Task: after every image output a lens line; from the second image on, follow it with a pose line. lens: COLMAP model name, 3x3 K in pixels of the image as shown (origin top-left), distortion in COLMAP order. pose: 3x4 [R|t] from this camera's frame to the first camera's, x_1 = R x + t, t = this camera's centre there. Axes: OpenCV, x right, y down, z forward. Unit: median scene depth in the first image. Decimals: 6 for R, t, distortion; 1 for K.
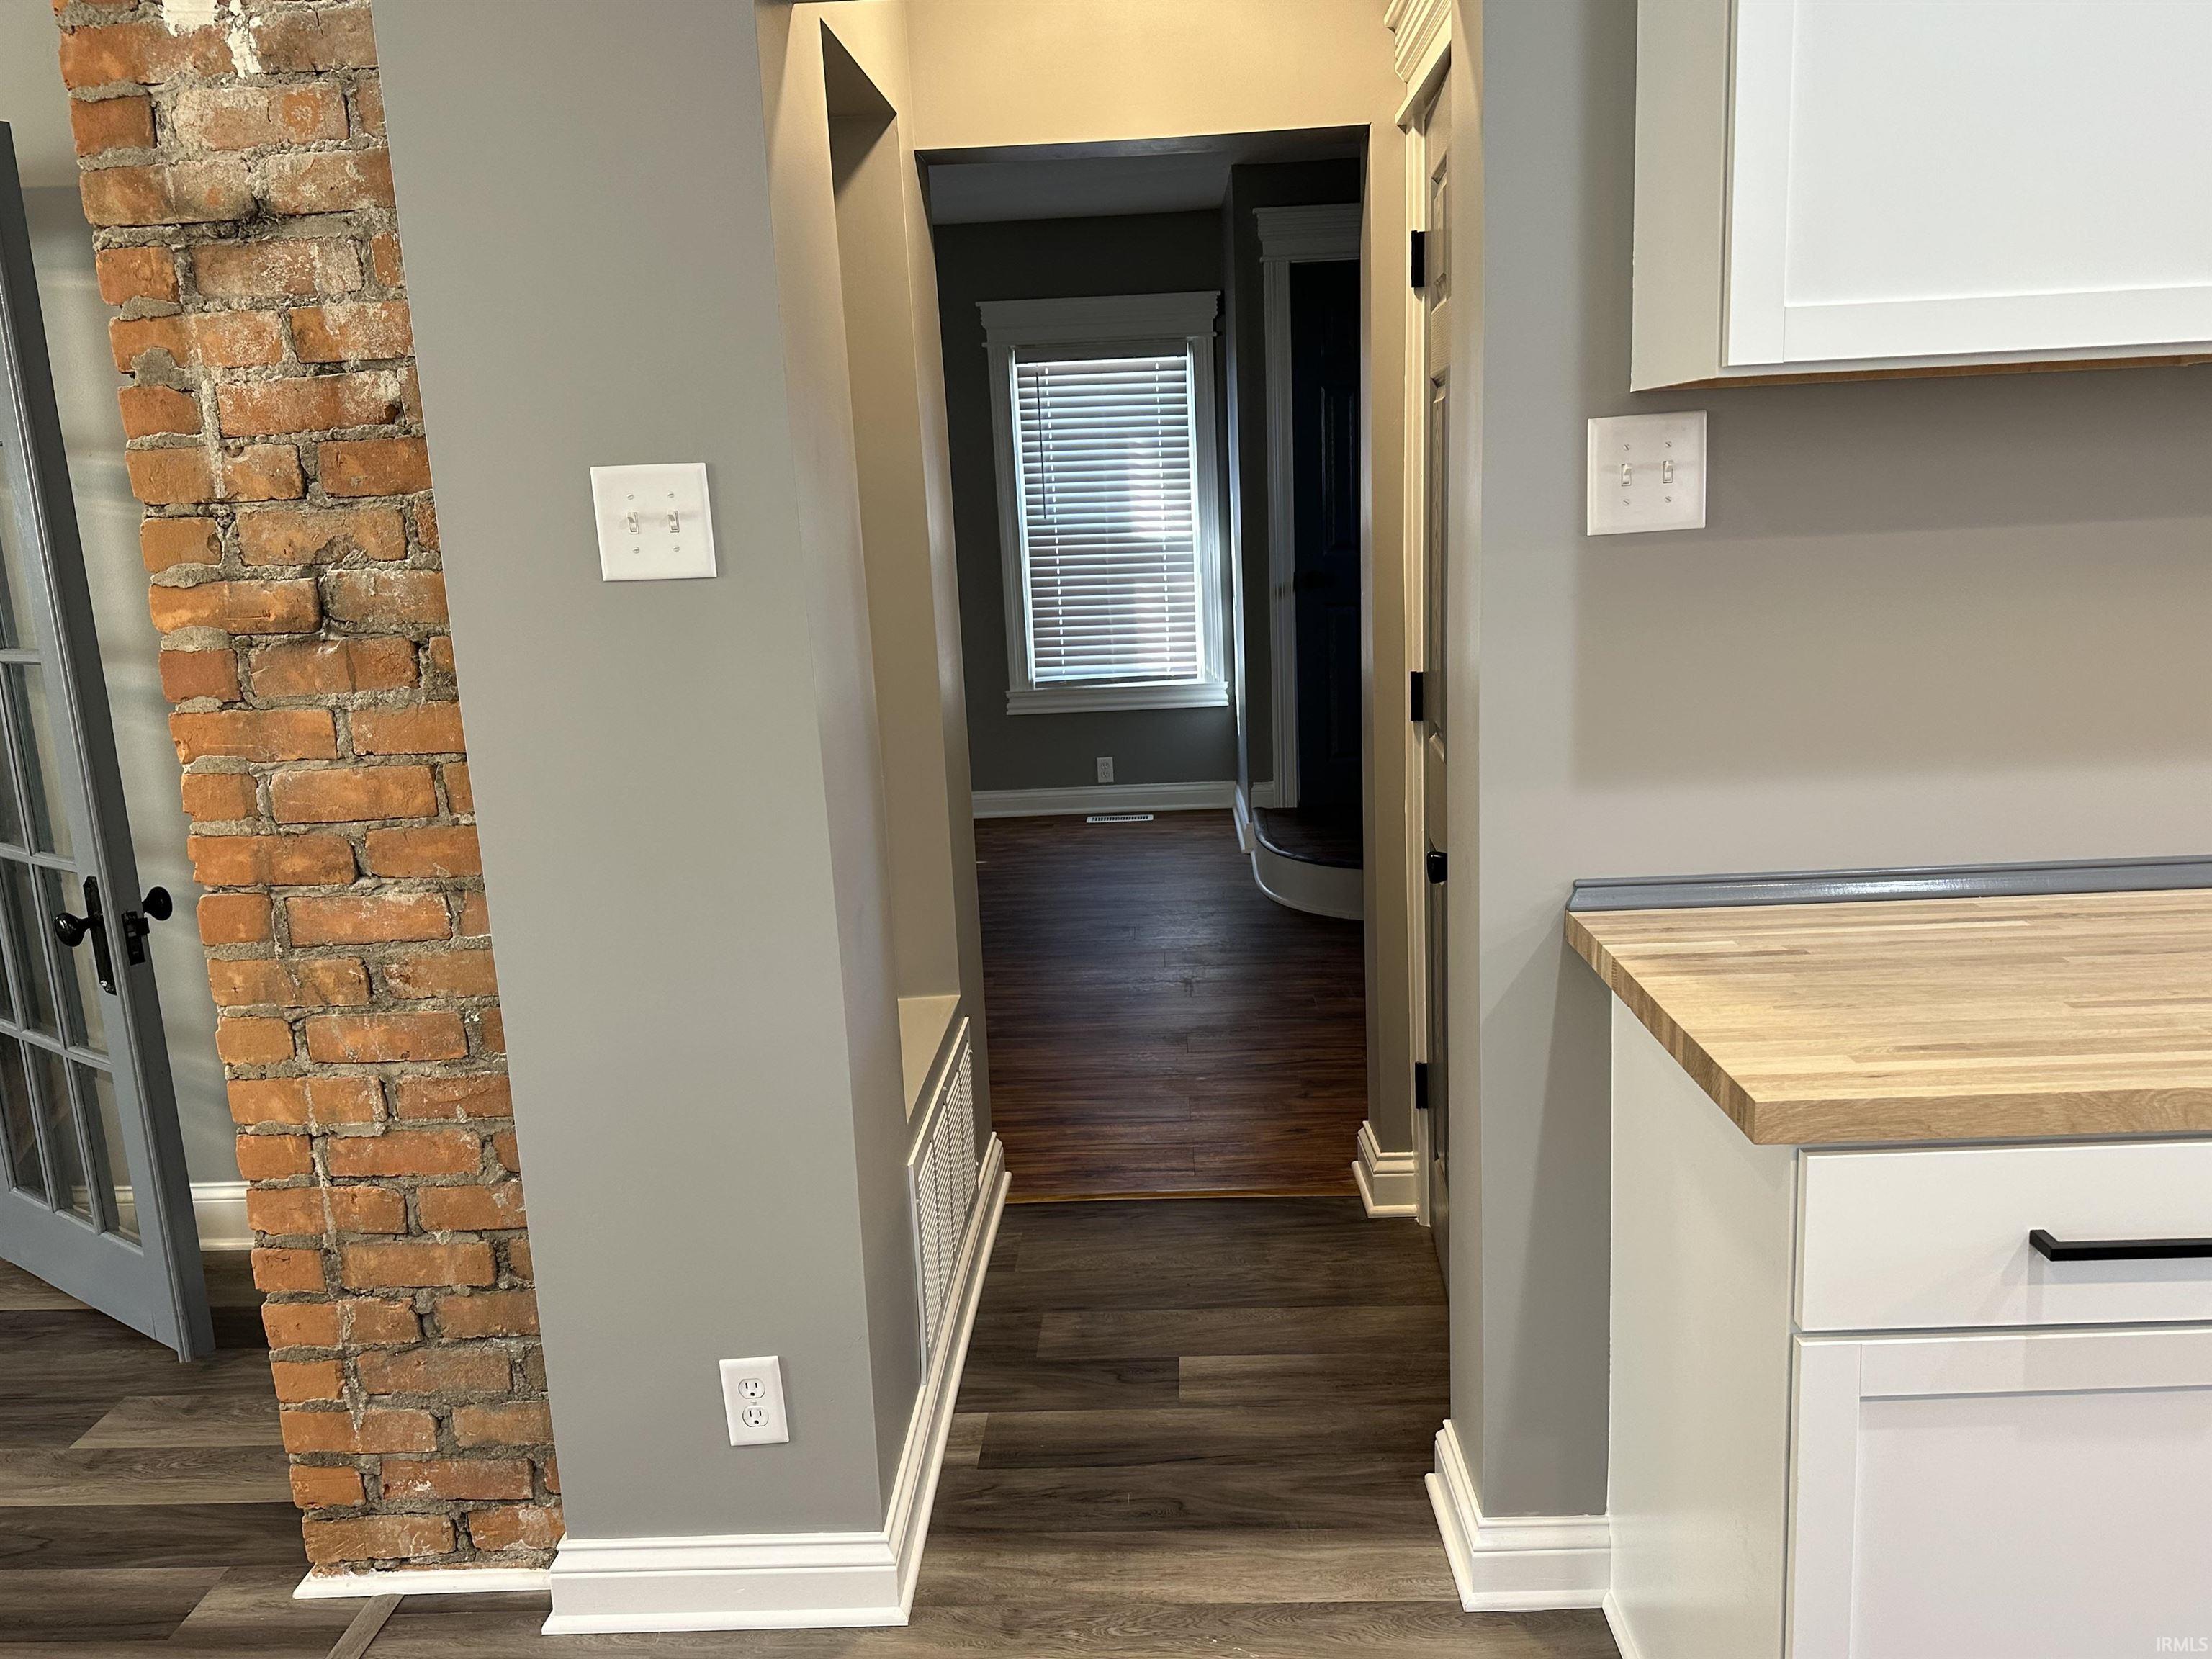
lens RADIAL K [[1658.3, 0, 1106.6], [0, 1658.3, 818.6], [0, 0, 1]] dist [0.077131, -0.091216]
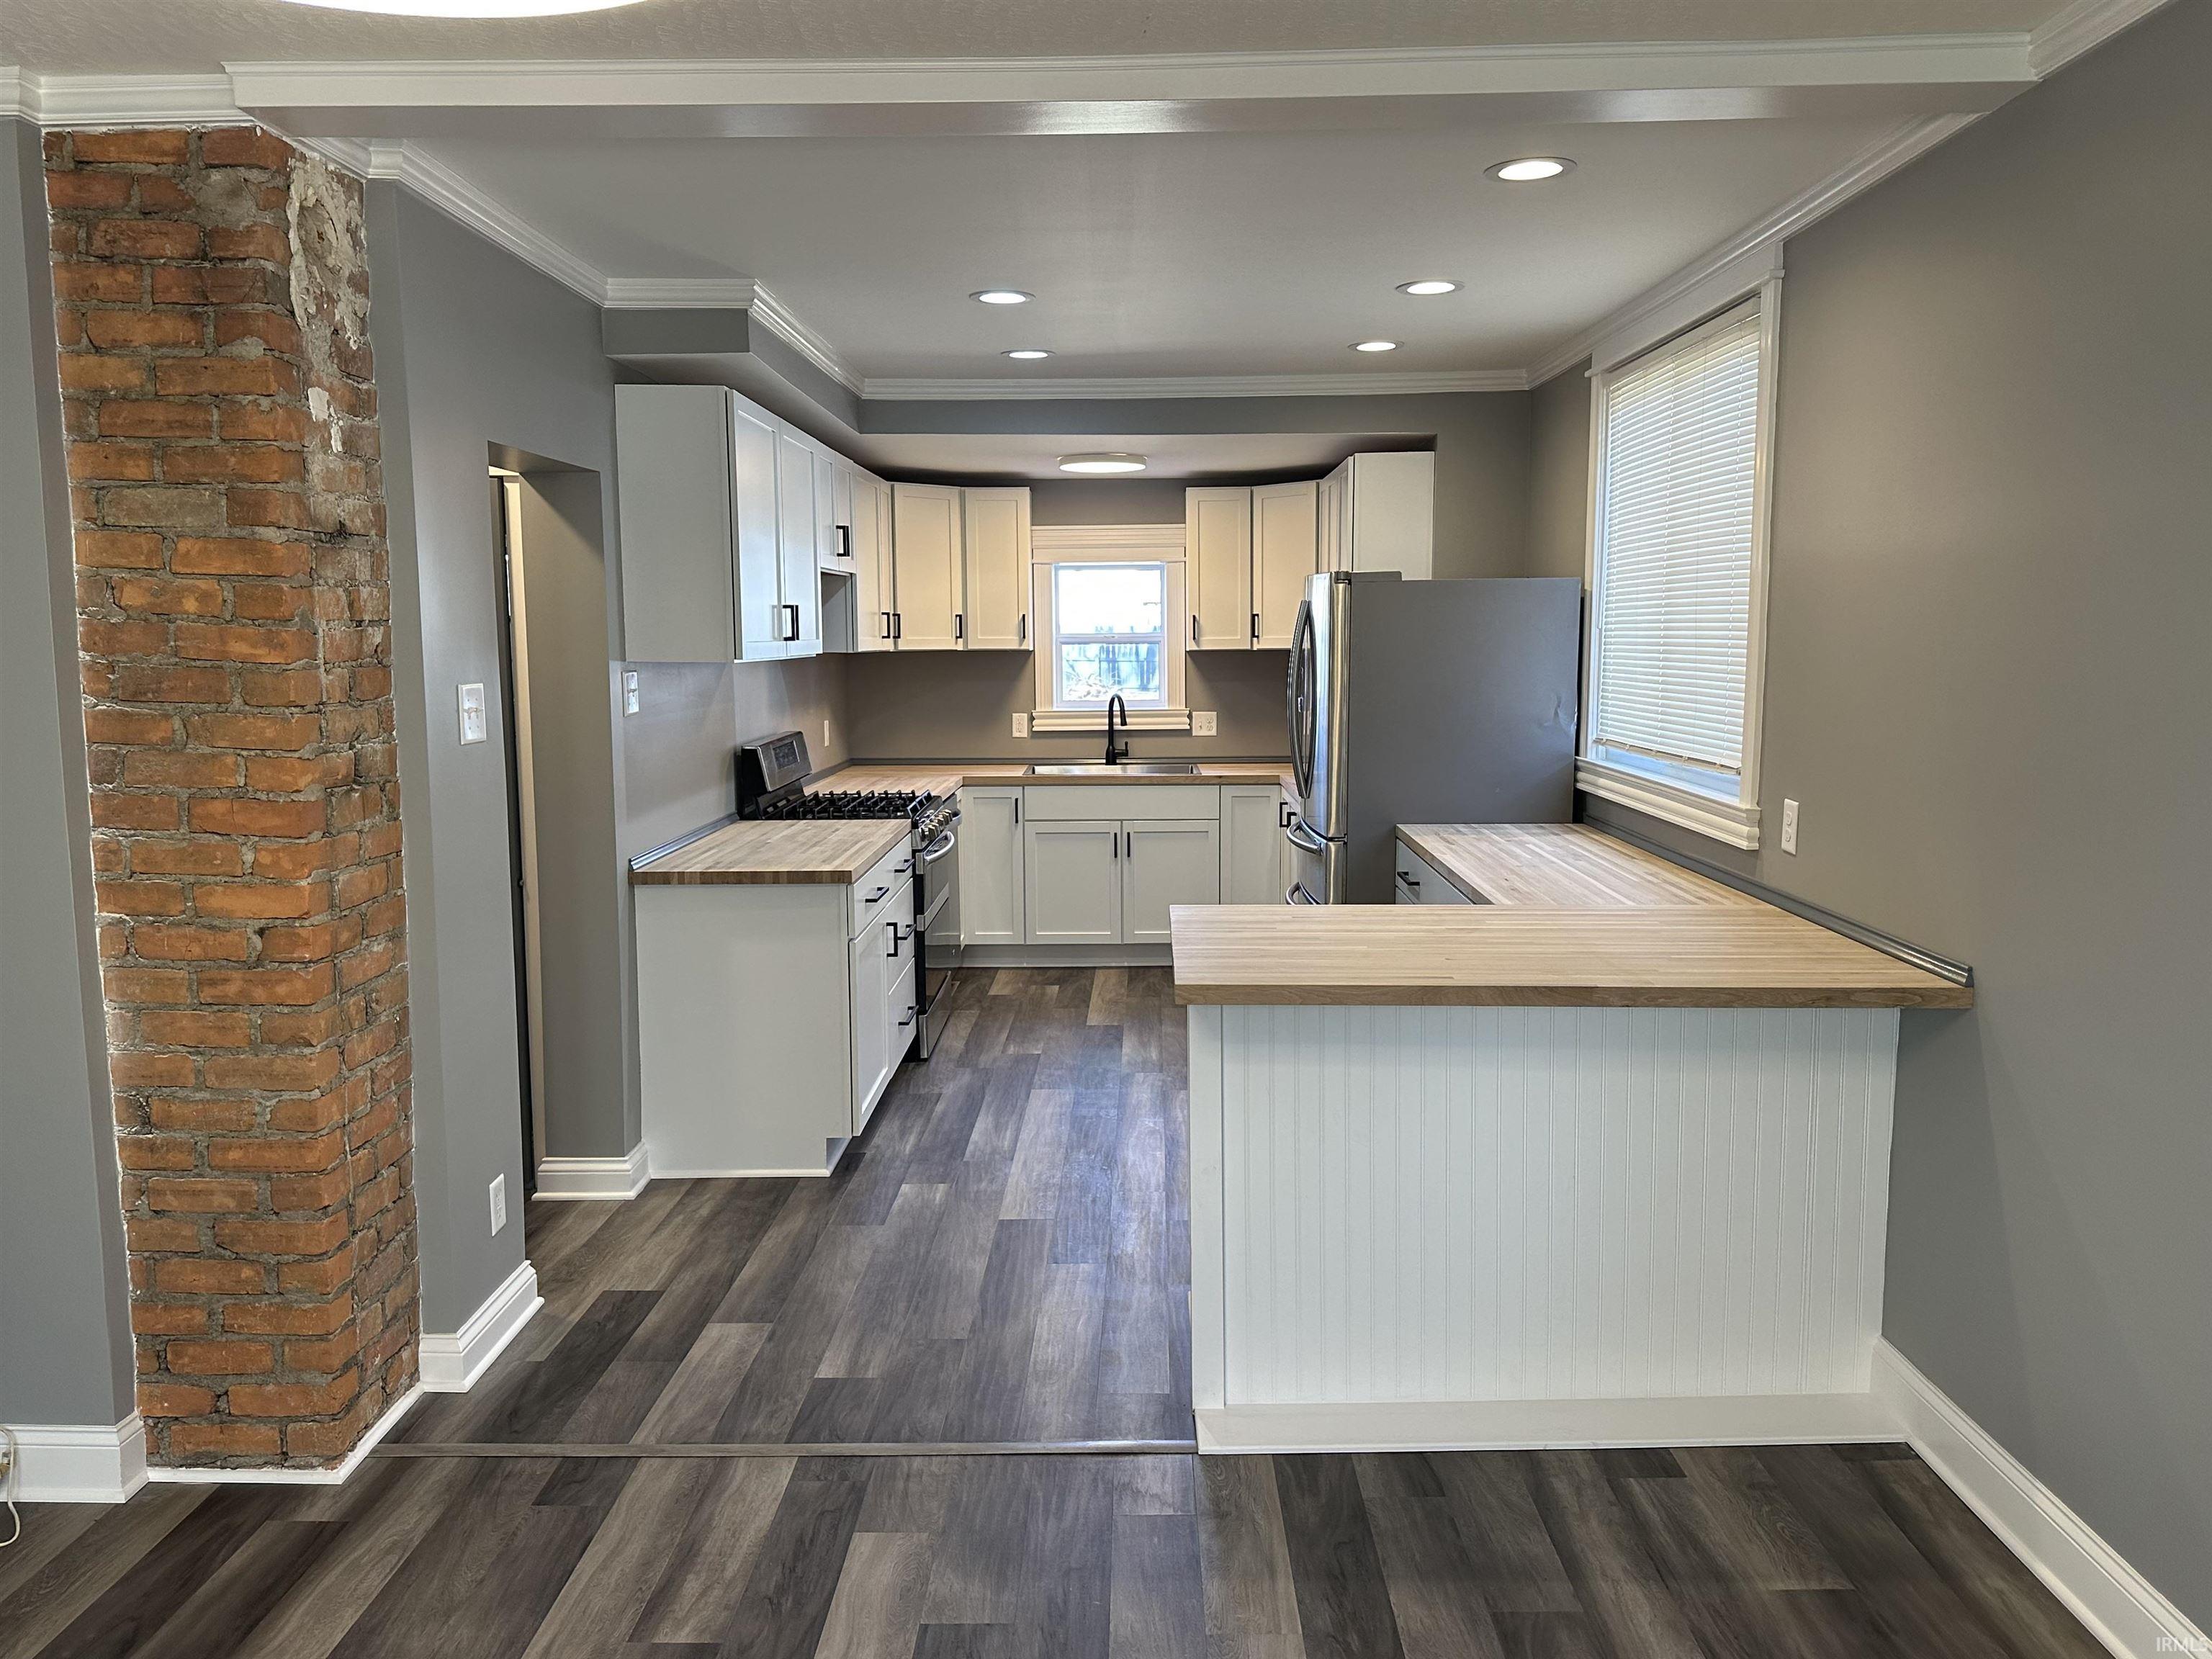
lens RADIAL K [[1658.3, 0, 1106.6], [0, 1658.3, 818.6], [0, 0, 1]] dist [0.077131, -0.091216]
pose [[-0.012134, -0.067784, 0.997626, -2.172535], [0.200896, 0.977191, 0.068839, -0.047244], [-0.979537, 0.201254, 0.001760, 0.320840]]
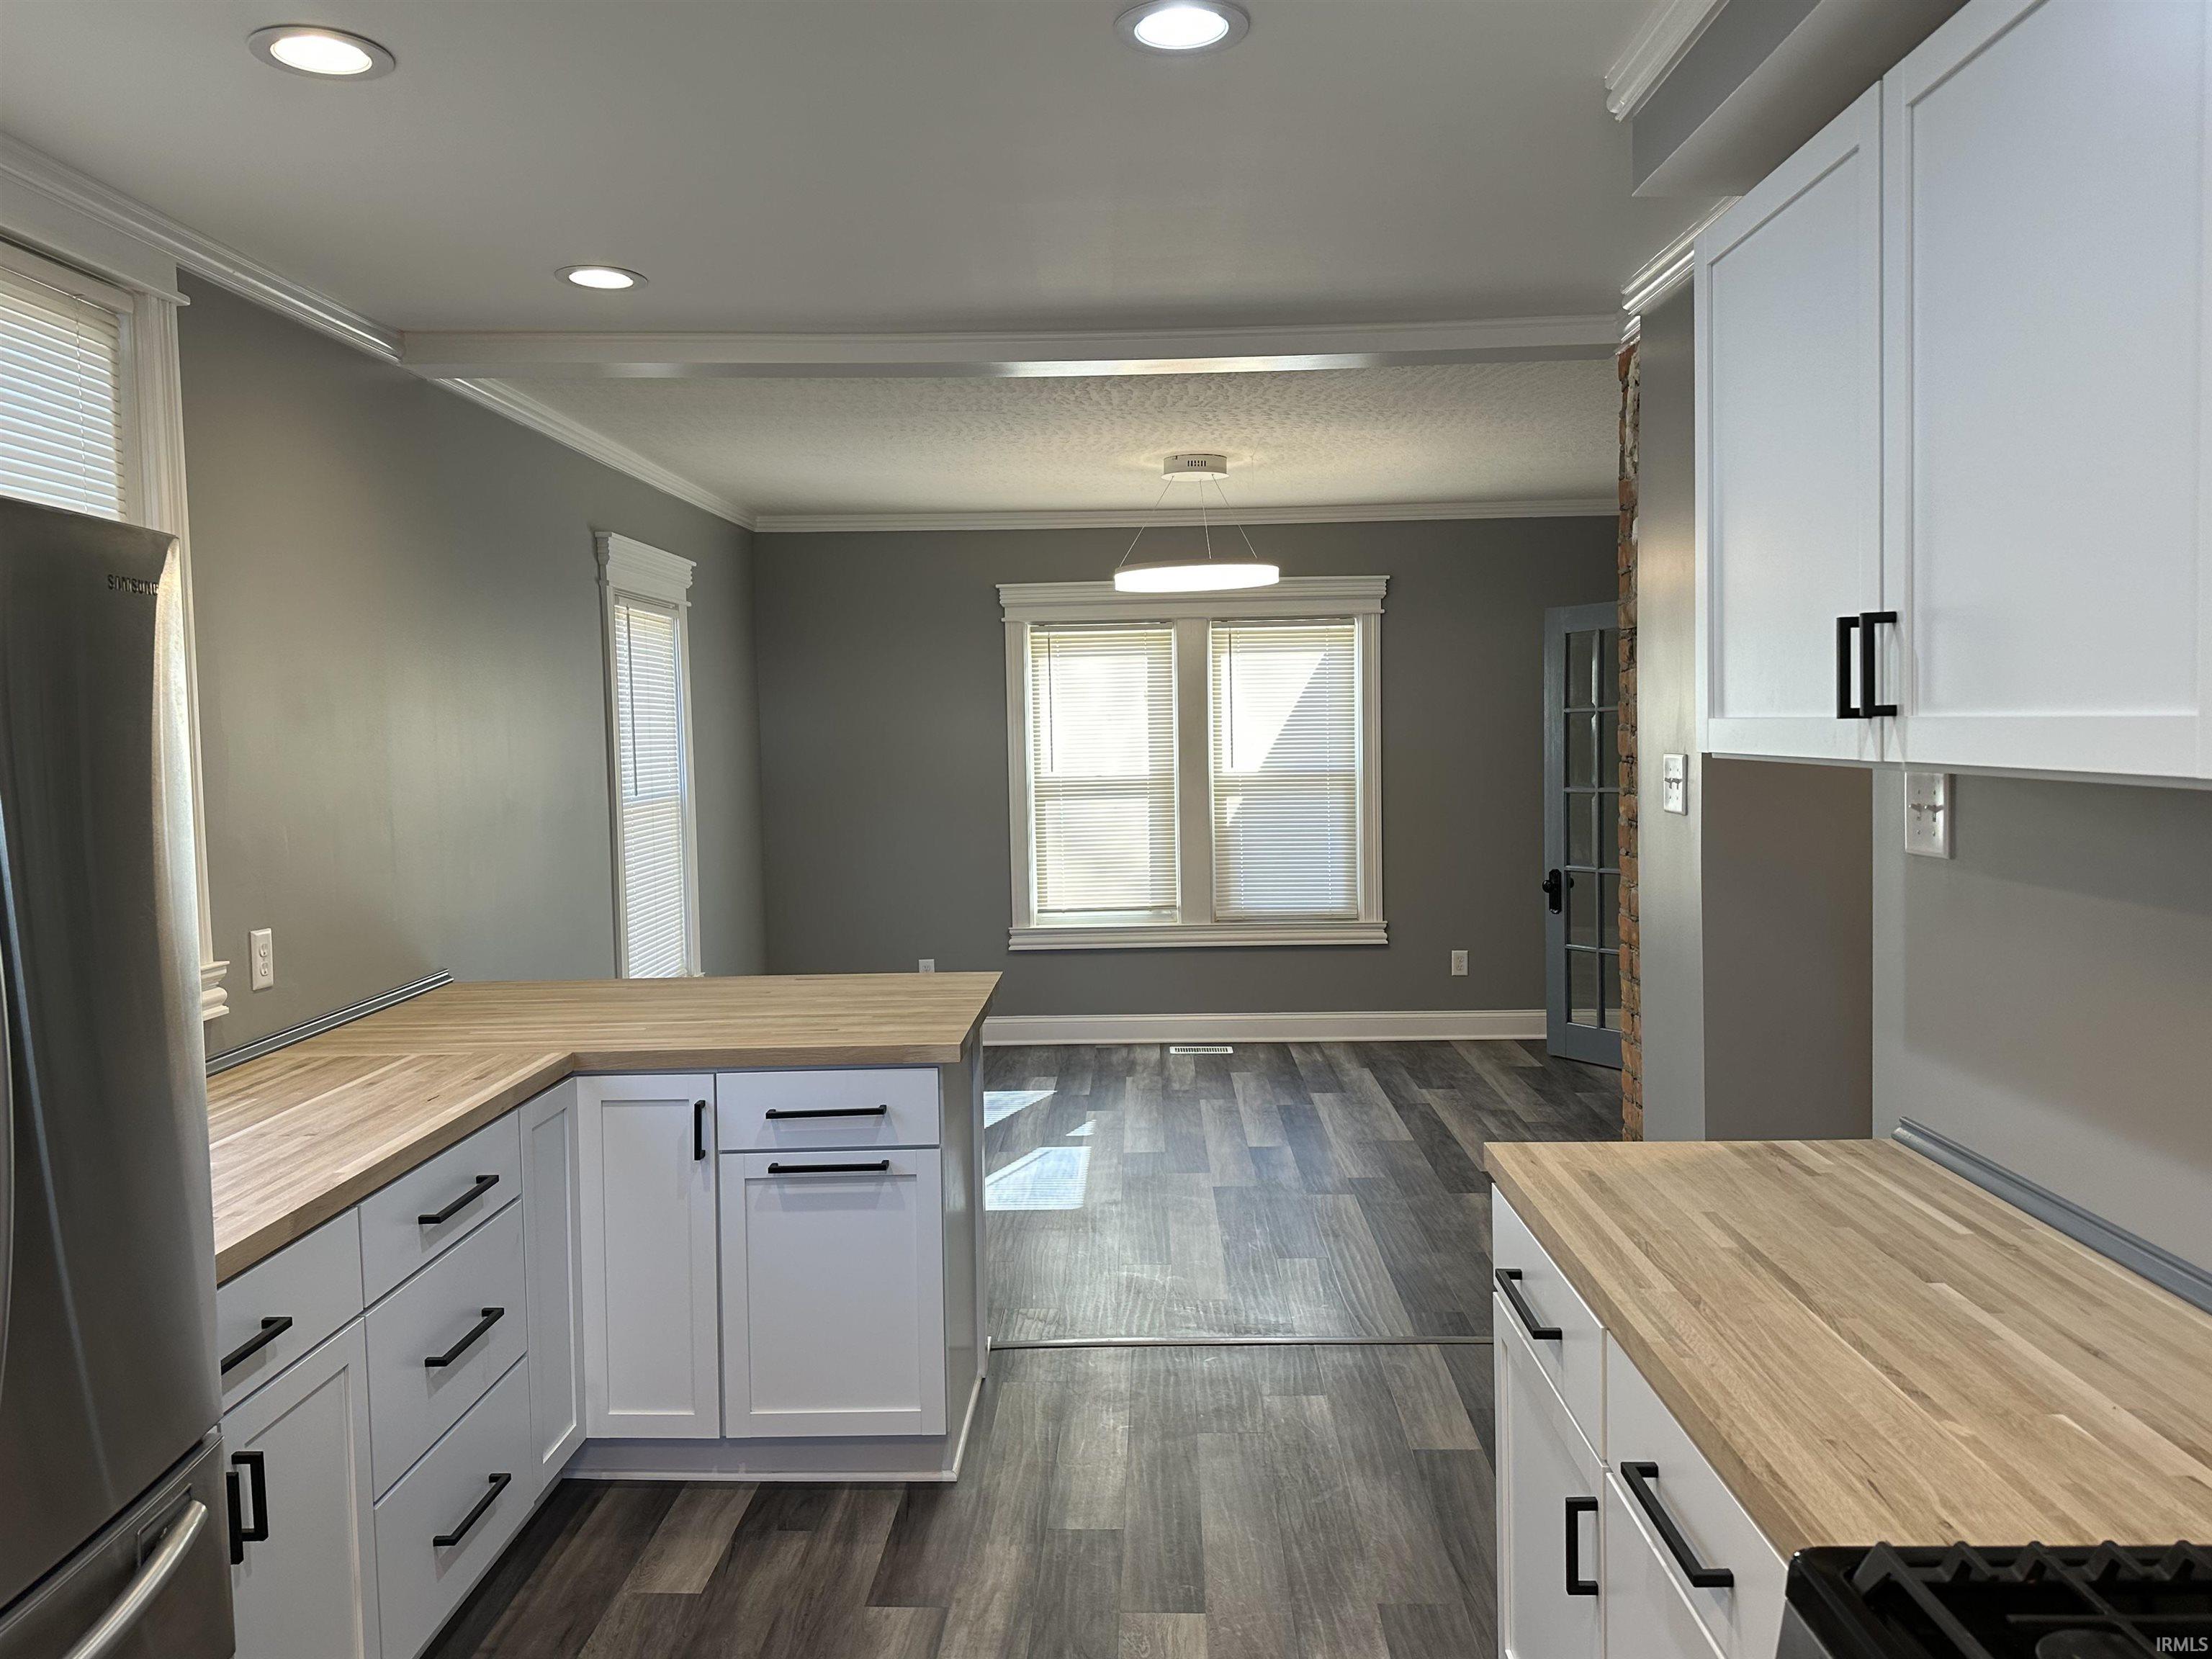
lens RADIAL K [[1653.3, 0, 1110.2], [0, 1653.3, 769.7], [0, 0, 1]] dist [0.005801, -0.000723]
pose [[0.011807, 0.081110, -0.996635, 1.570832], [-0.172963, 0.981846, 0.077857, -0.225456], [0.984857, 0.171462, 0.025622, 0.330556]]
